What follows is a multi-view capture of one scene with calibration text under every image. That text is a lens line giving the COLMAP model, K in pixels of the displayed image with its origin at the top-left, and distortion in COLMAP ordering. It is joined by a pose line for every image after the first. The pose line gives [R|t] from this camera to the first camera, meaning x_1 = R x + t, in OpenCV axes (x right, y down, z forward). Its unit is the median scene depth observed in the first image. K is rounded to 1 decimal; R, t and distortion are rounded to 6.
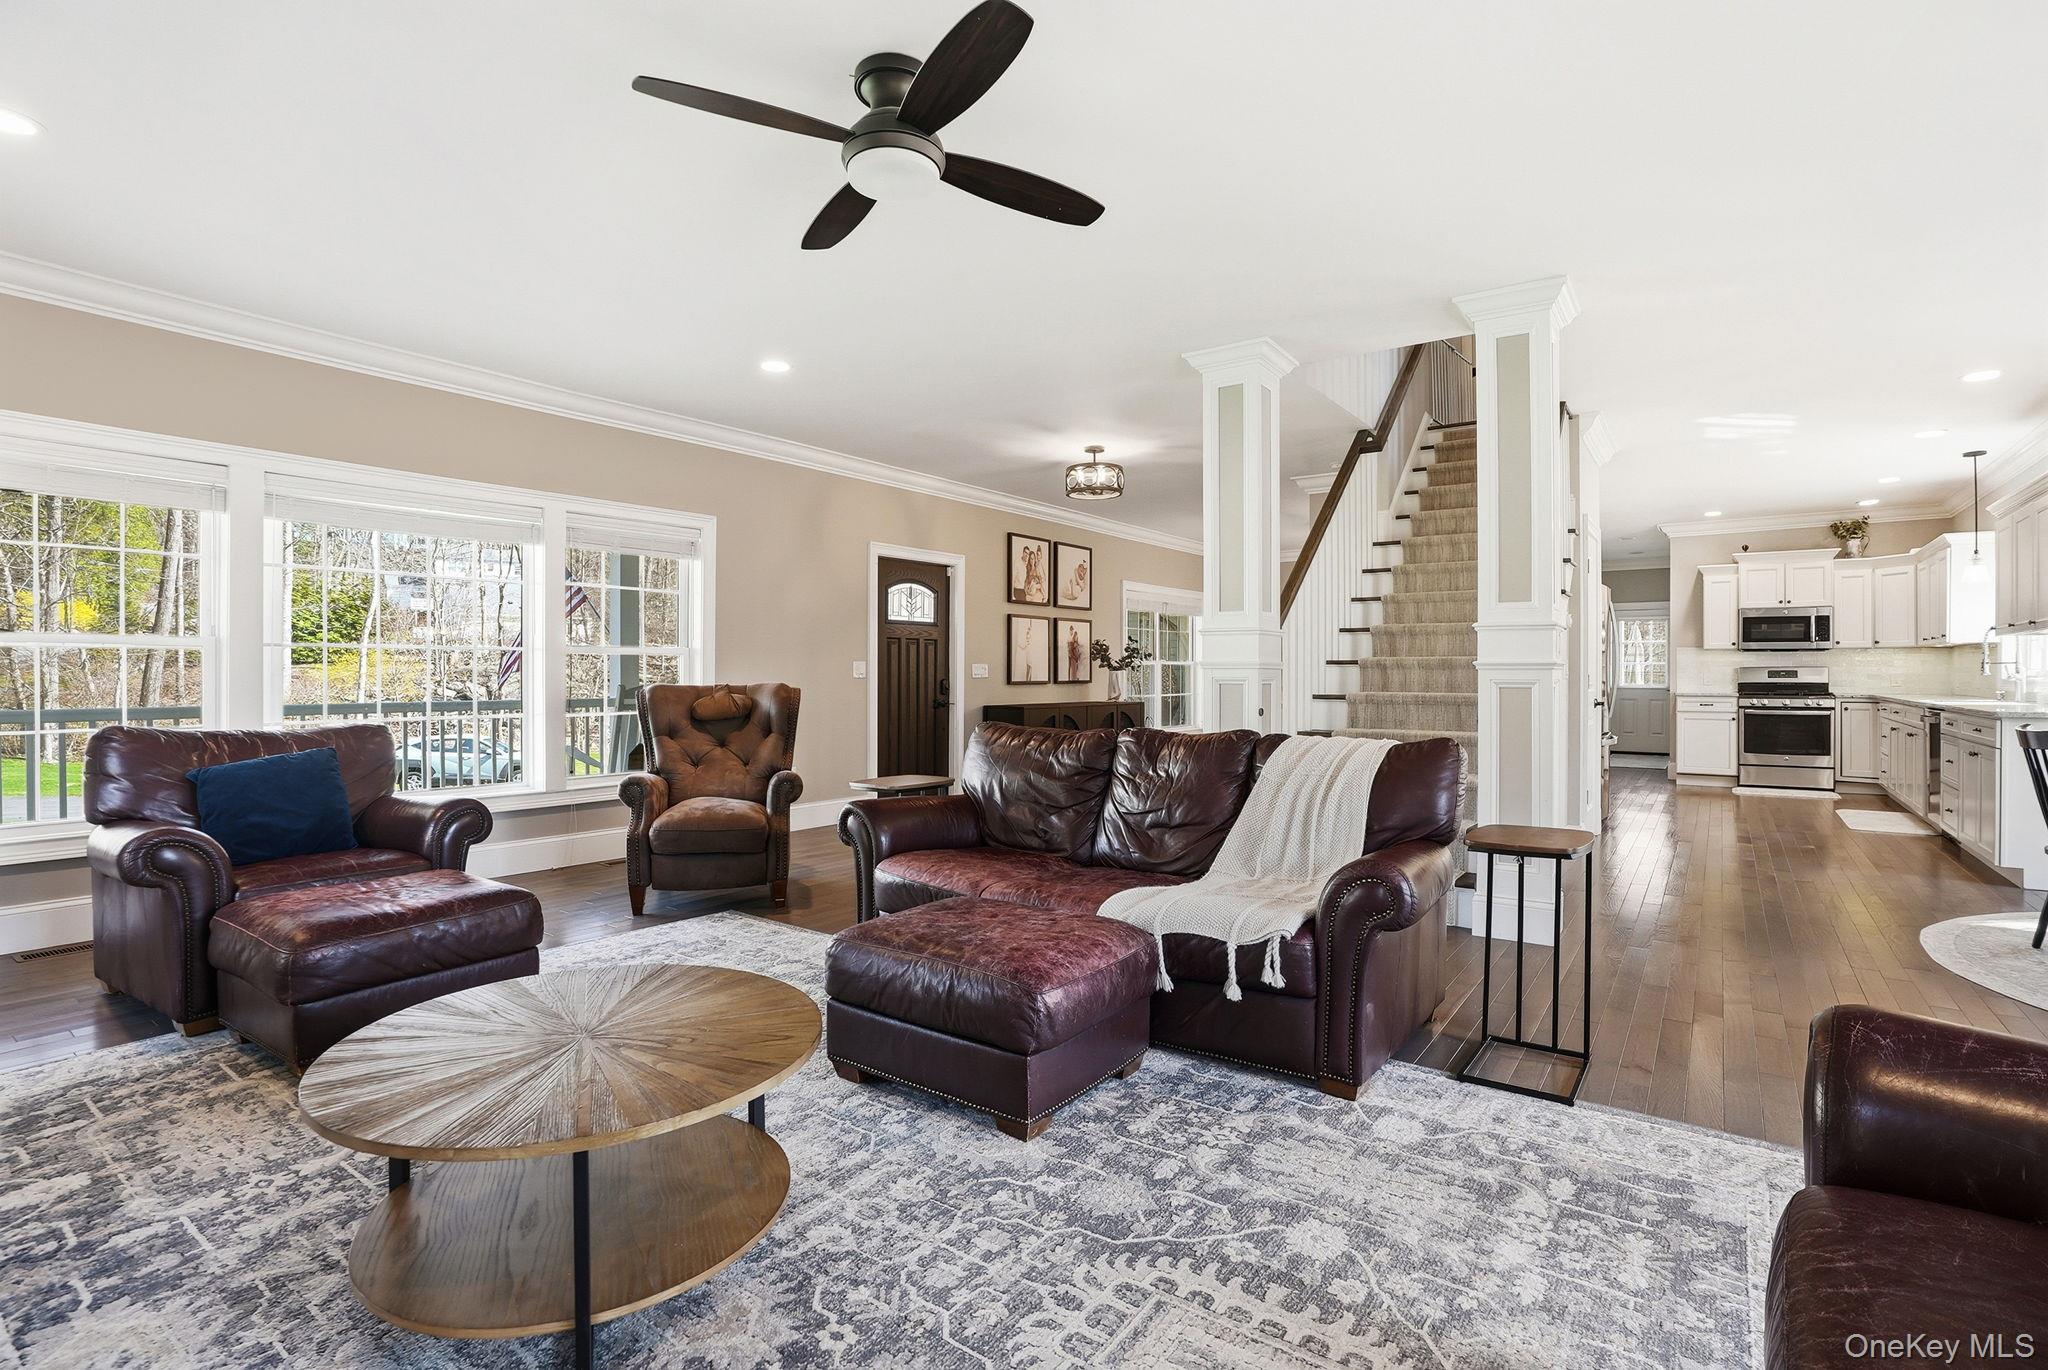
lens RADIAL K [[975.4, 0, 1026.6], [0, 975.4, 667.9], [0, 0, 1]] dist [-0.058936, 0.024335]
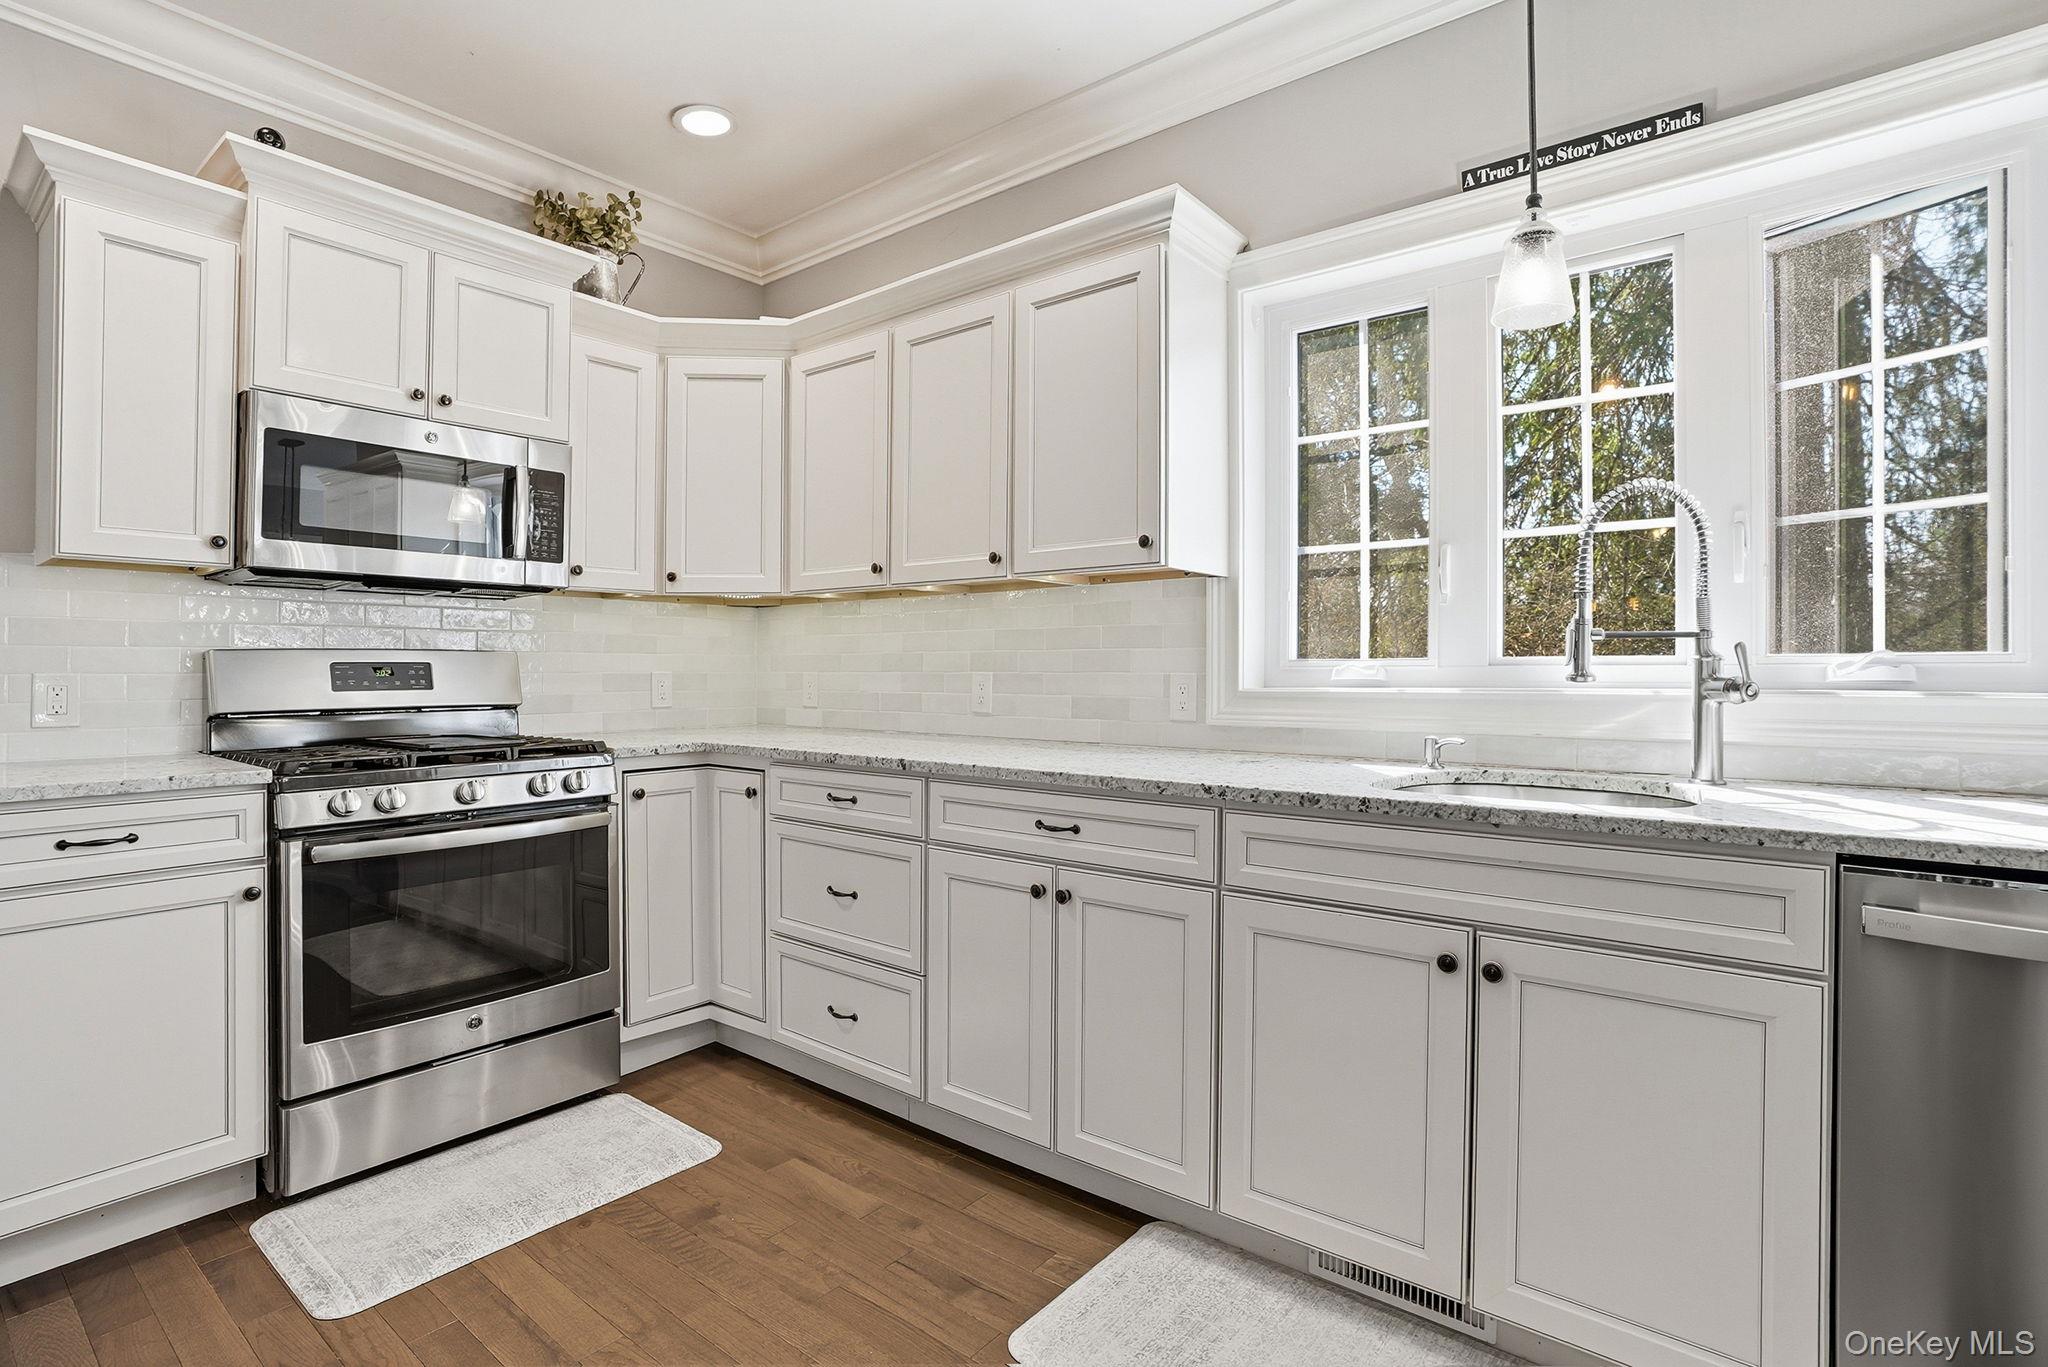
lens RADIAL K [[975.4, 0, 1026.6], [0, 975.4, 666.4], [0, 0, 1]] dist [-0.058936, 0.024335]
pose [[0.034663, 0.000550, 0.999399, 0.556469], [-0.002741, 0.999996, -0.000456, 0.003343], [-0.999395, -0.002724, 0.034665, 0.844474]]
